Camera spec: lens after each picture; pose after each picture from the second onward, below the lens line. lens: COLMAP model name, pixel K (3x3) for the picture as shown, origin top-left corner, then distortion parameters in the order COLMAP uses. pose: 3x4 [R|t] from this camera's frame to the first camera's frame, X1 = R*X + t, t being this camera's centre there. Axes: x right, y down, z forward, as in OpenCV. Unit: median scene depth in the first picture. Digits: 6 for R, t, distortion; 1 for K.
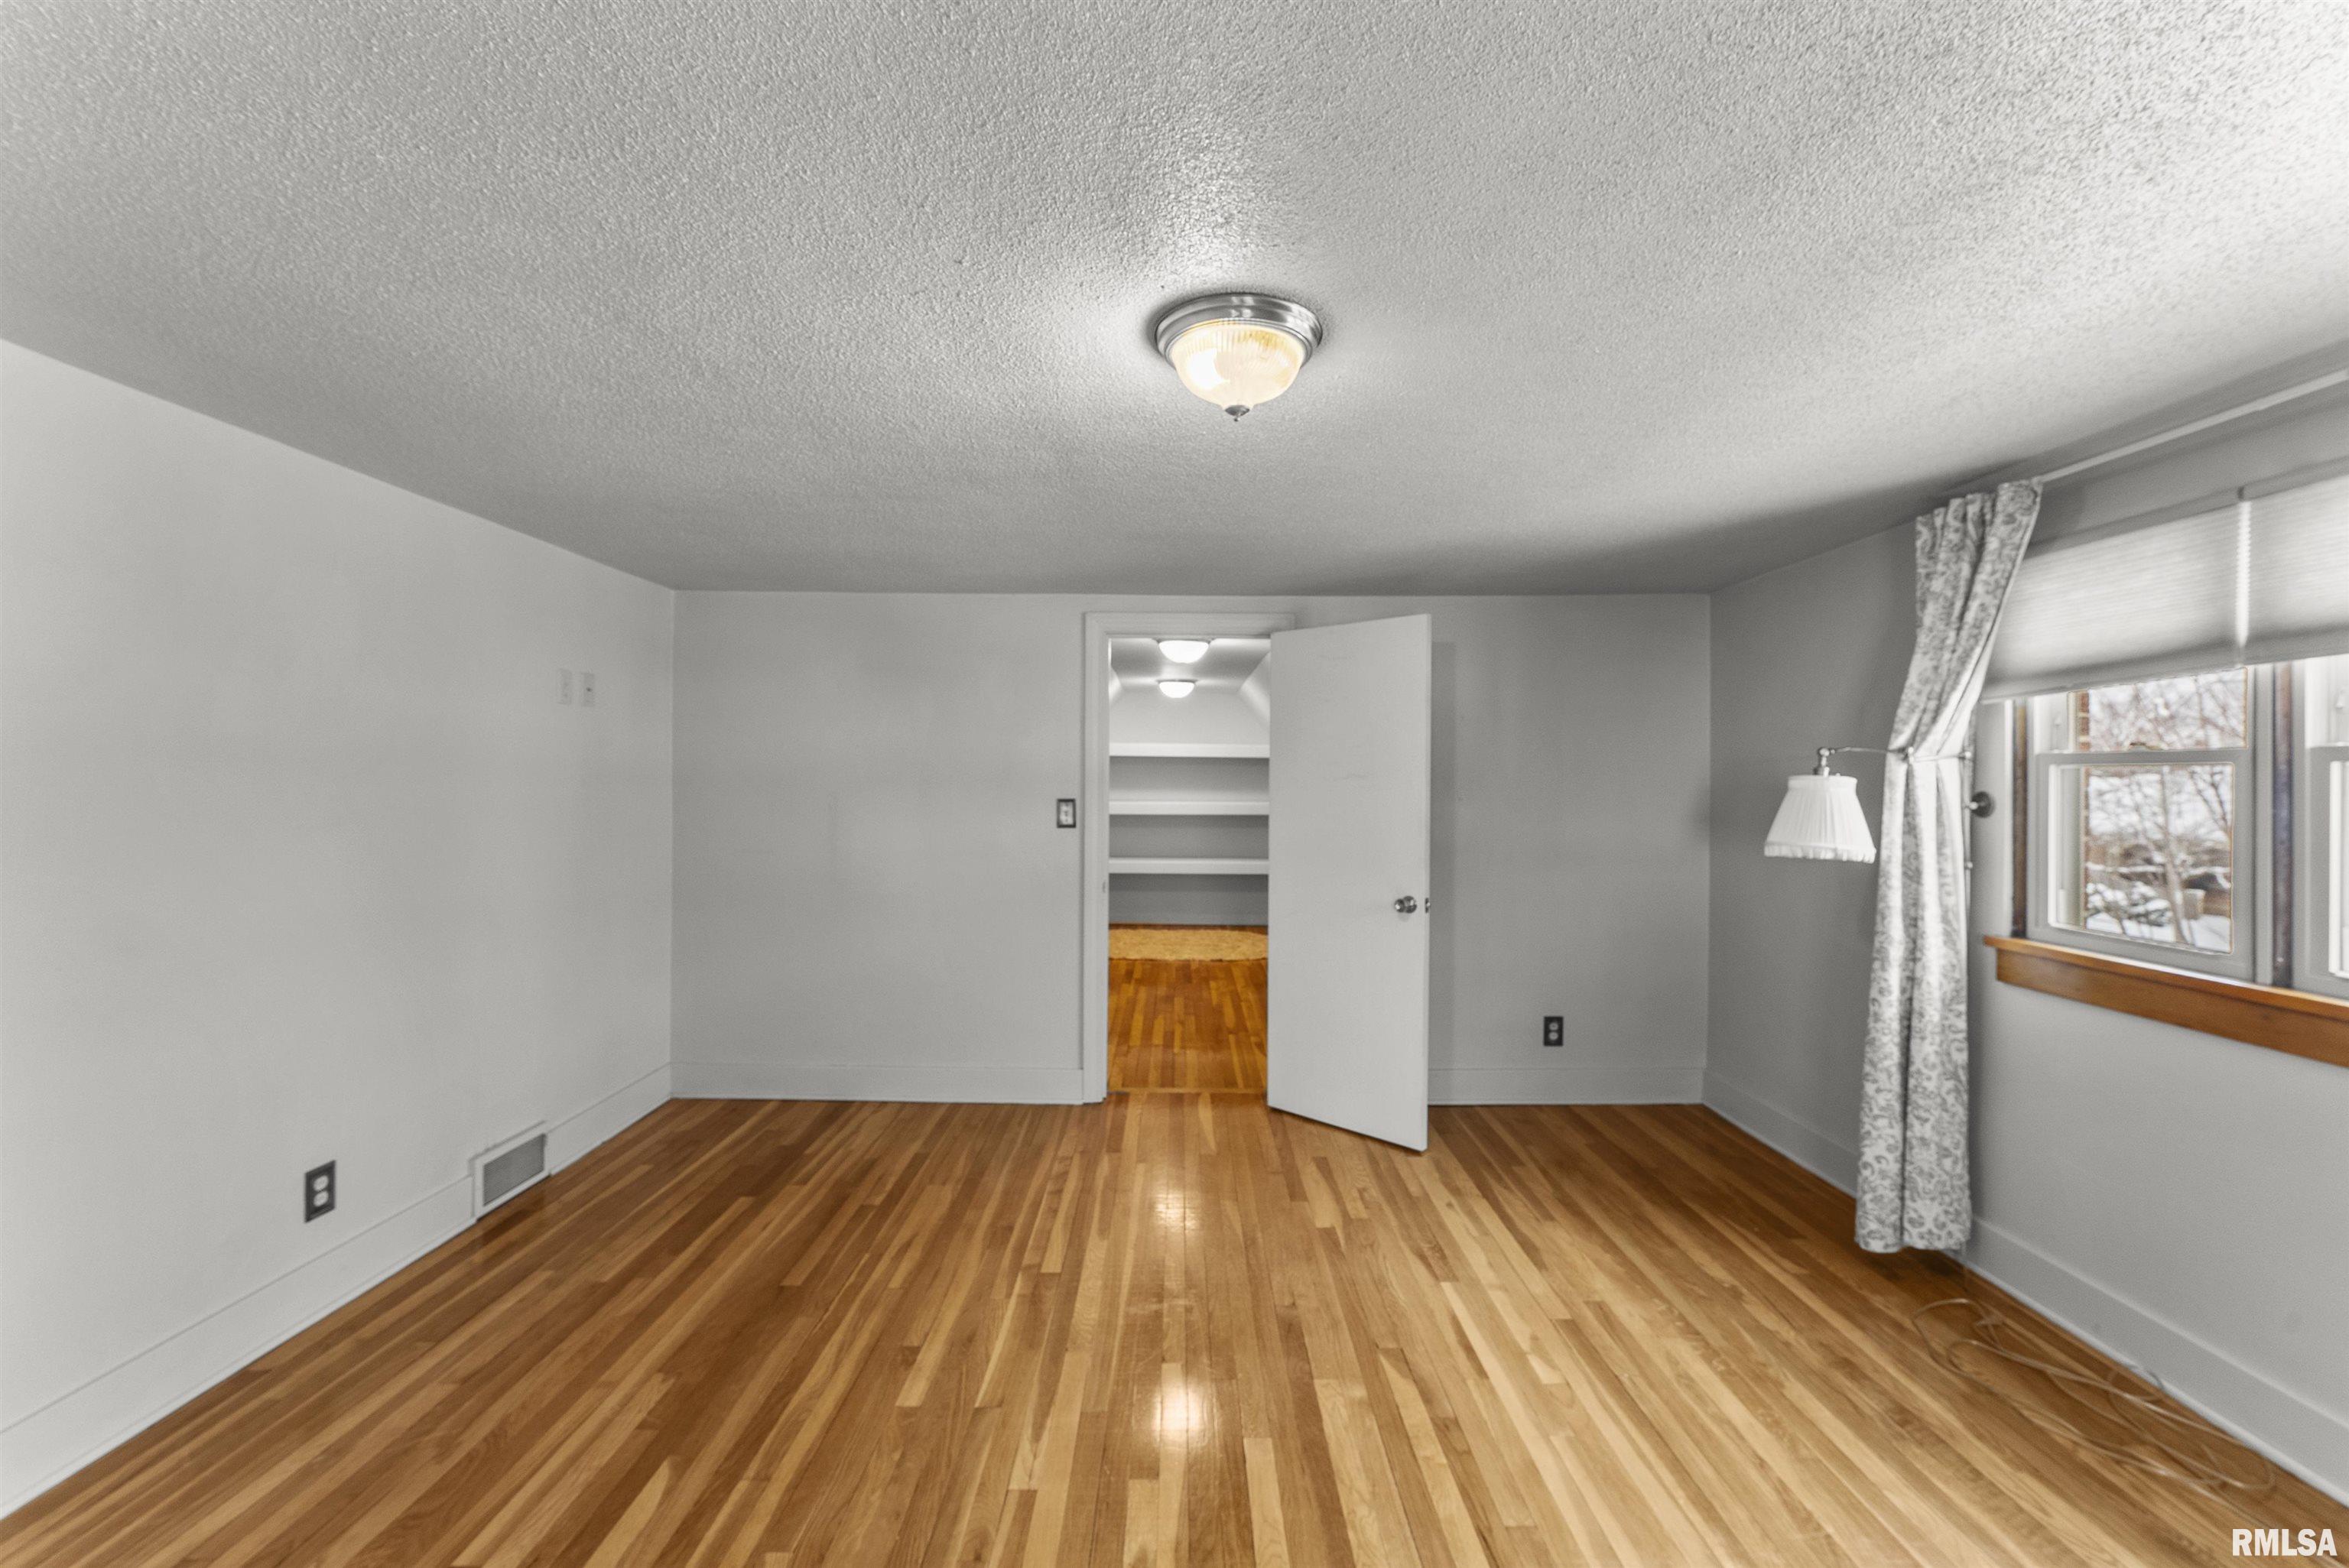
lens RADIAL K [[961.8, 0, 1152.9], [0, 961.8, 786.3], [0, 0, 1]] dist [-0.001752, -0.000054]
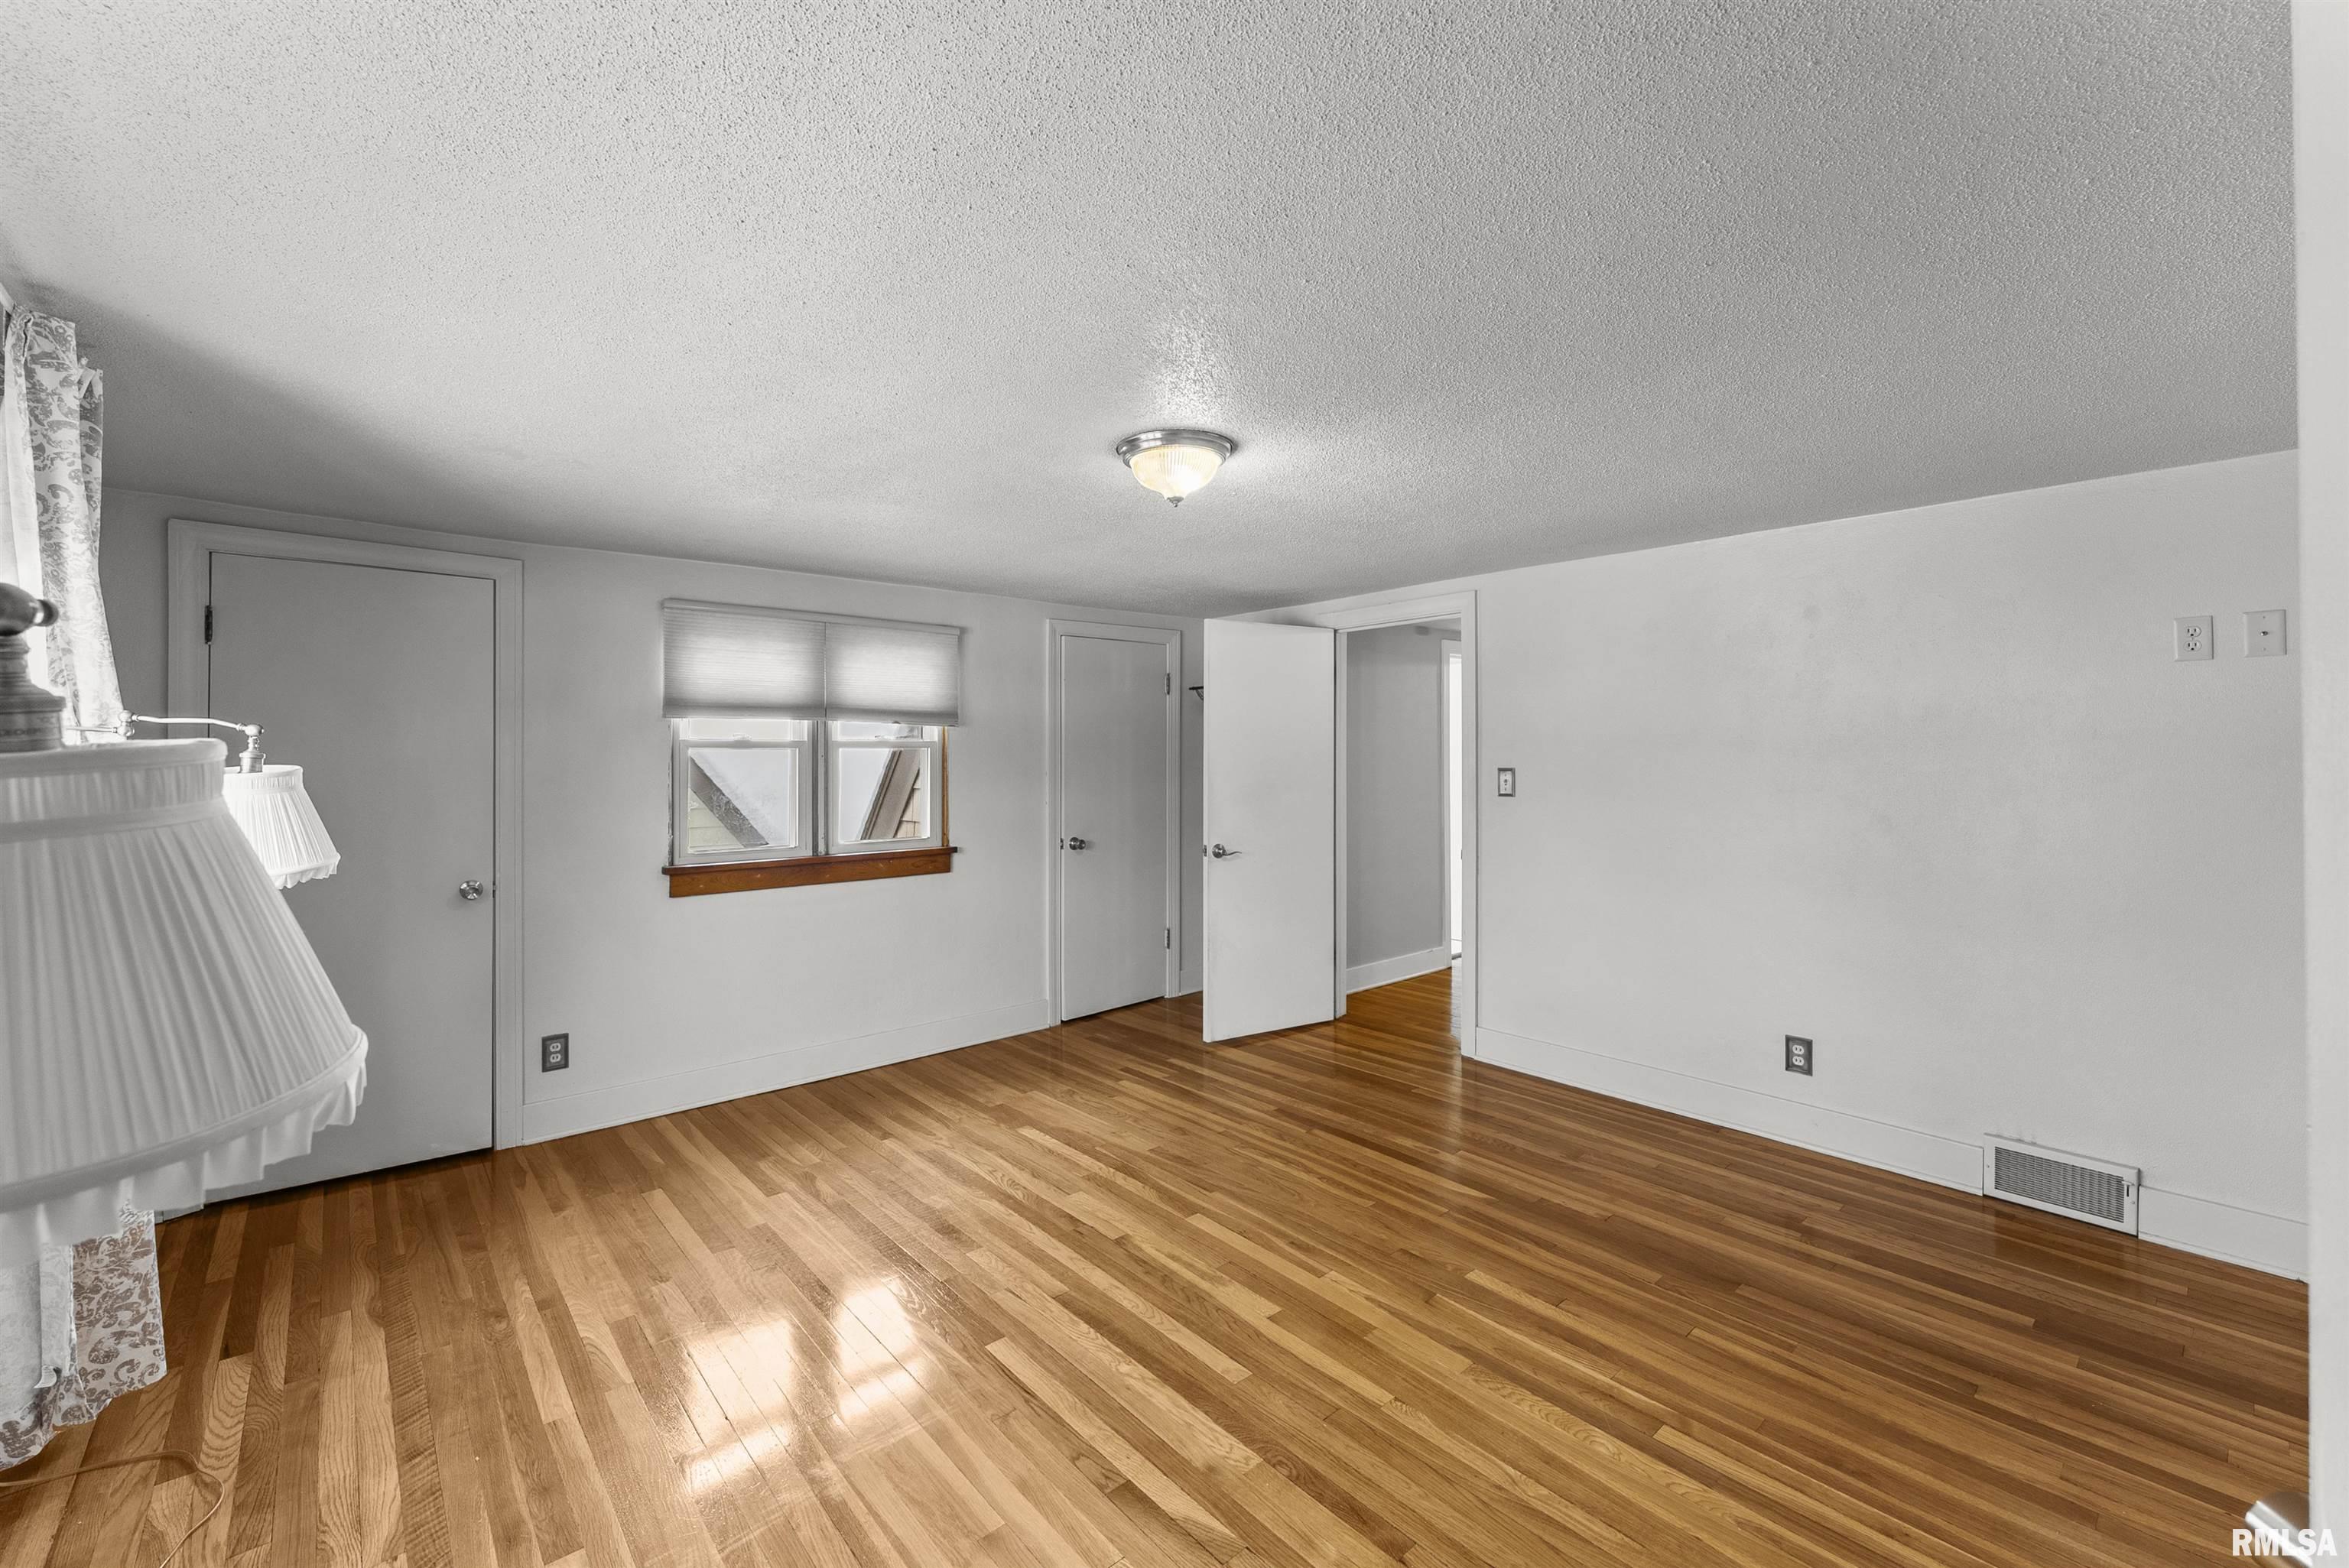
lens RADIAL K [[980.0, 0, 1184.2], [0, 980.0, 748.6], [0, 0, 1]] dist [-0.000851, 0.000035]
pose [[-0.736090, -0.006383, -0.676854, 0.675185], [-0.005972, 0.999978, -0.002936, -0.006271], [0.676857, 0.001881, -0.736112, 1.327069]]
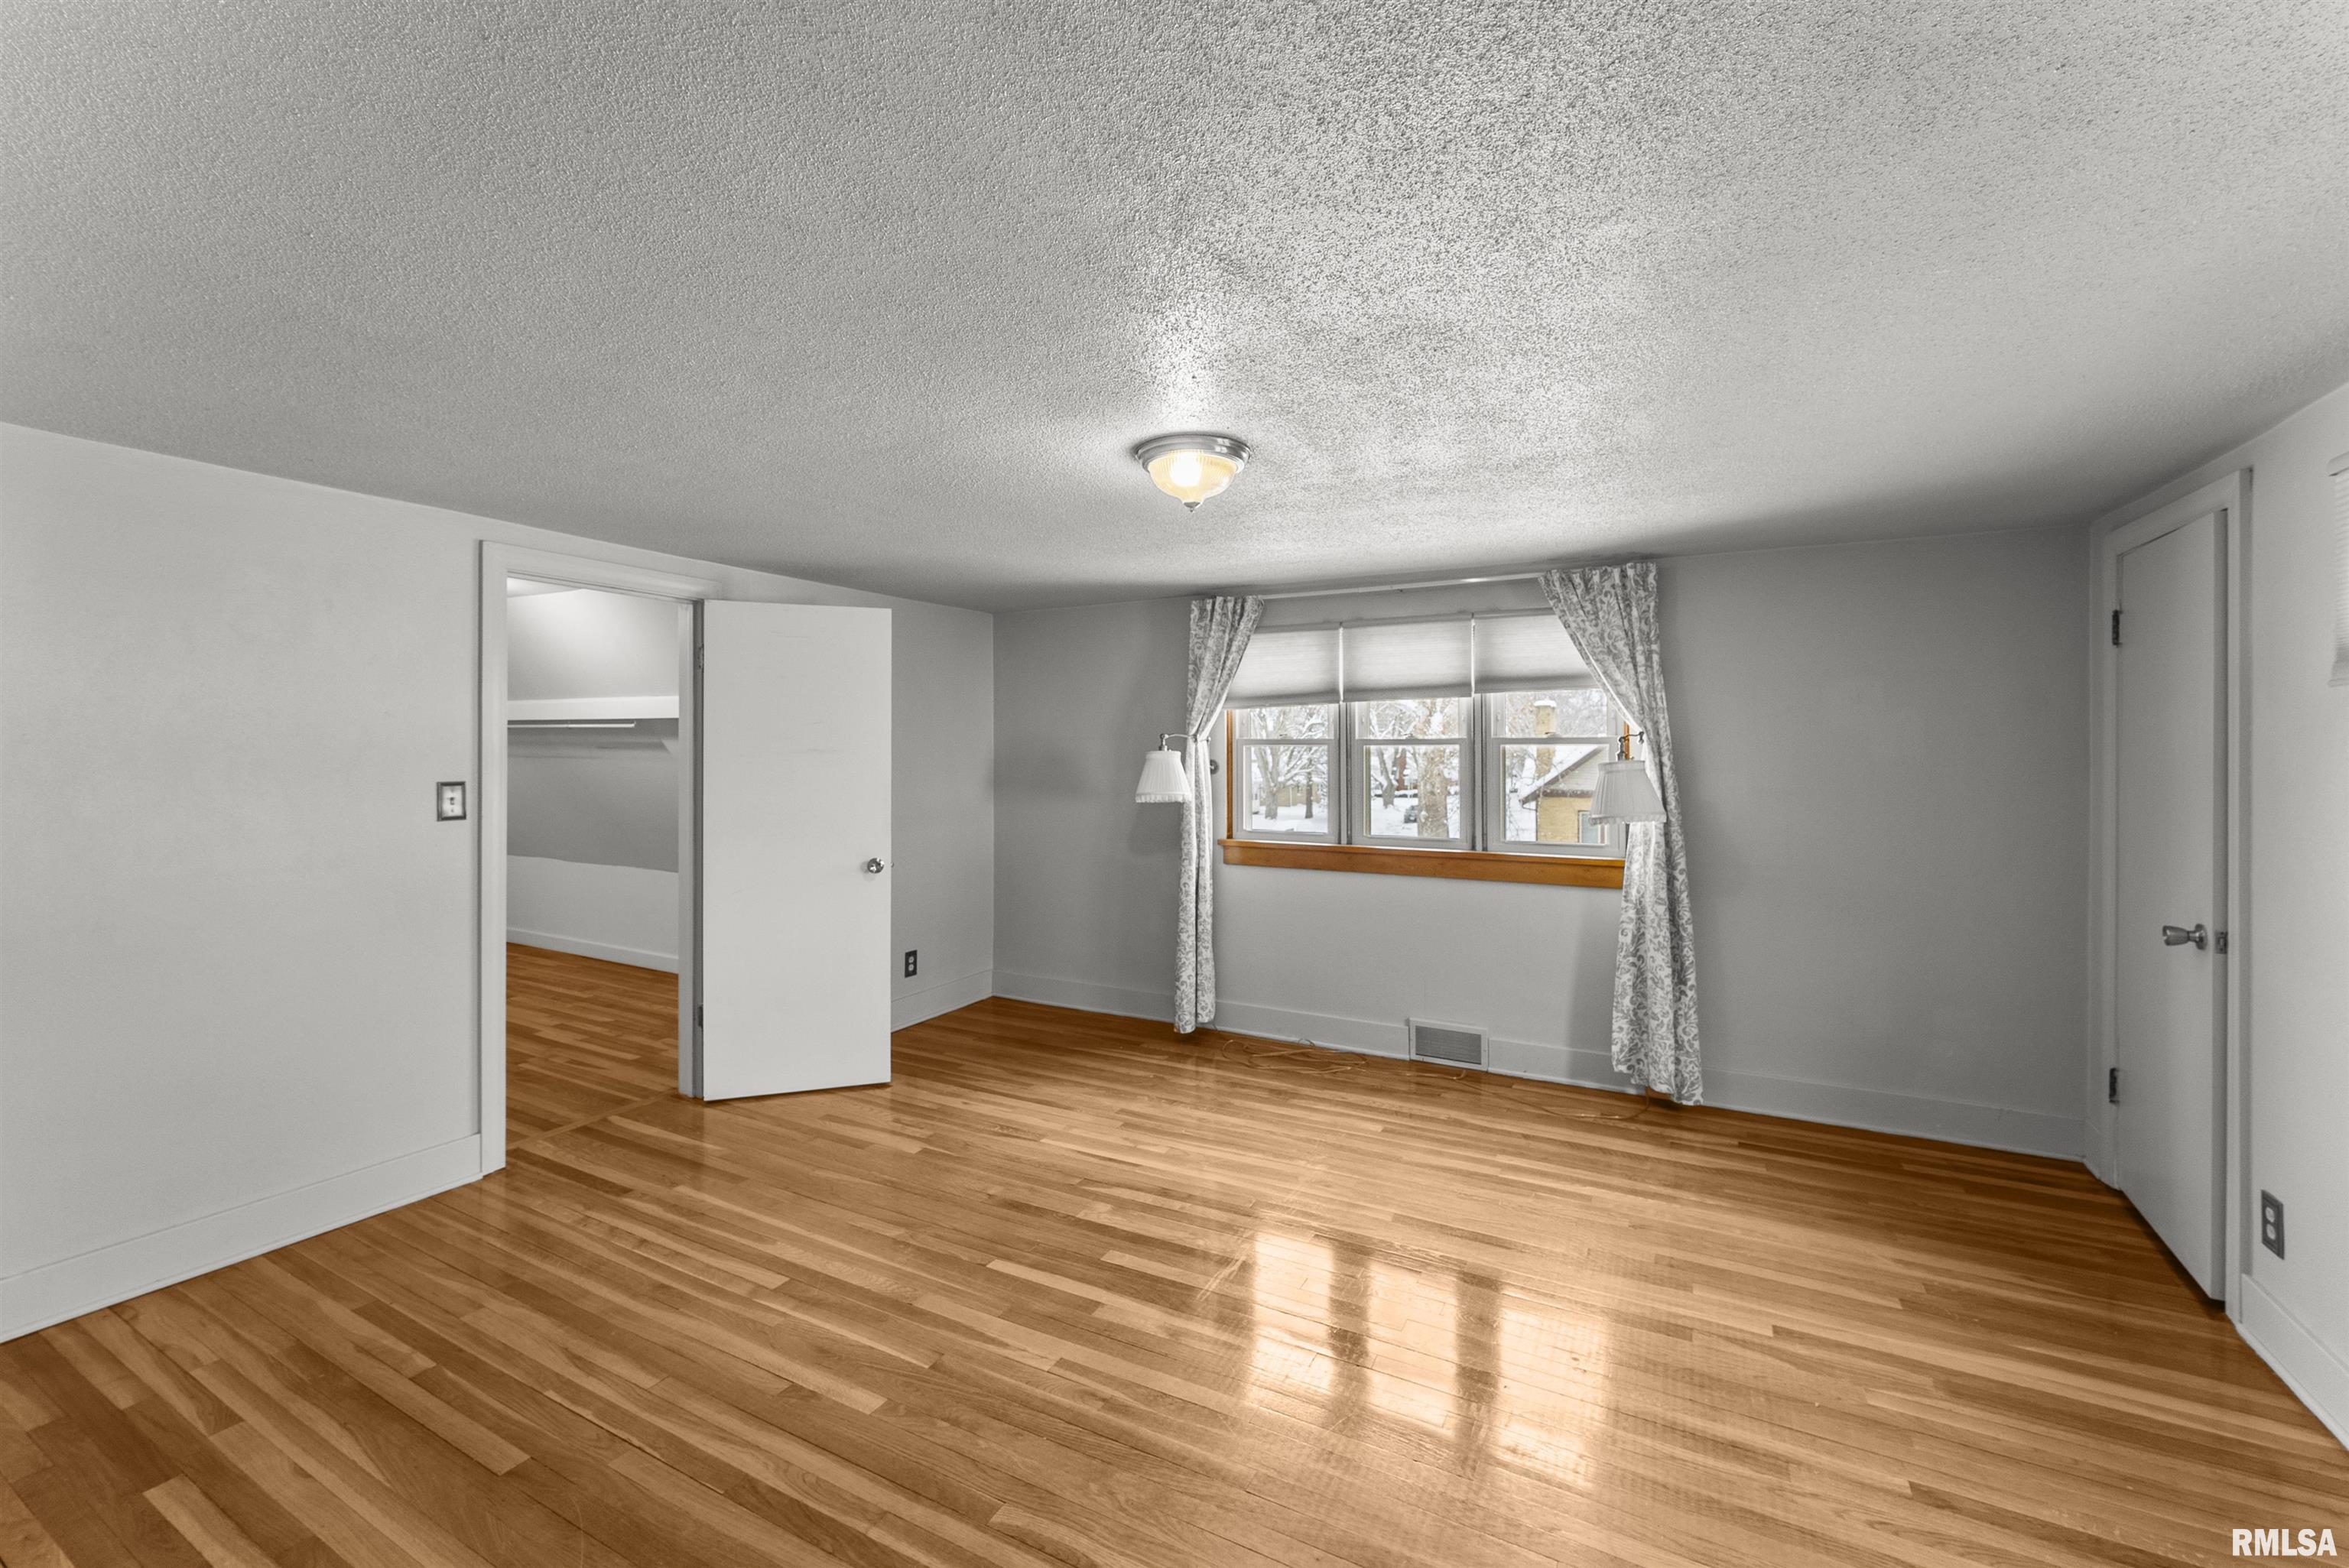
lens RADIAL K [[980.0, 0, 1184.2], [0, 980.0, 748.6], [0, 0, 1]] dist [-0.000851, 0.000035]
pose [[0.456819, -0.000497, 0.889559, -0.791824], [0.006863, 0.999972, -0.002966, -0.010240], [-0.889533, 0.007460, 0.456810, 0.215804]]
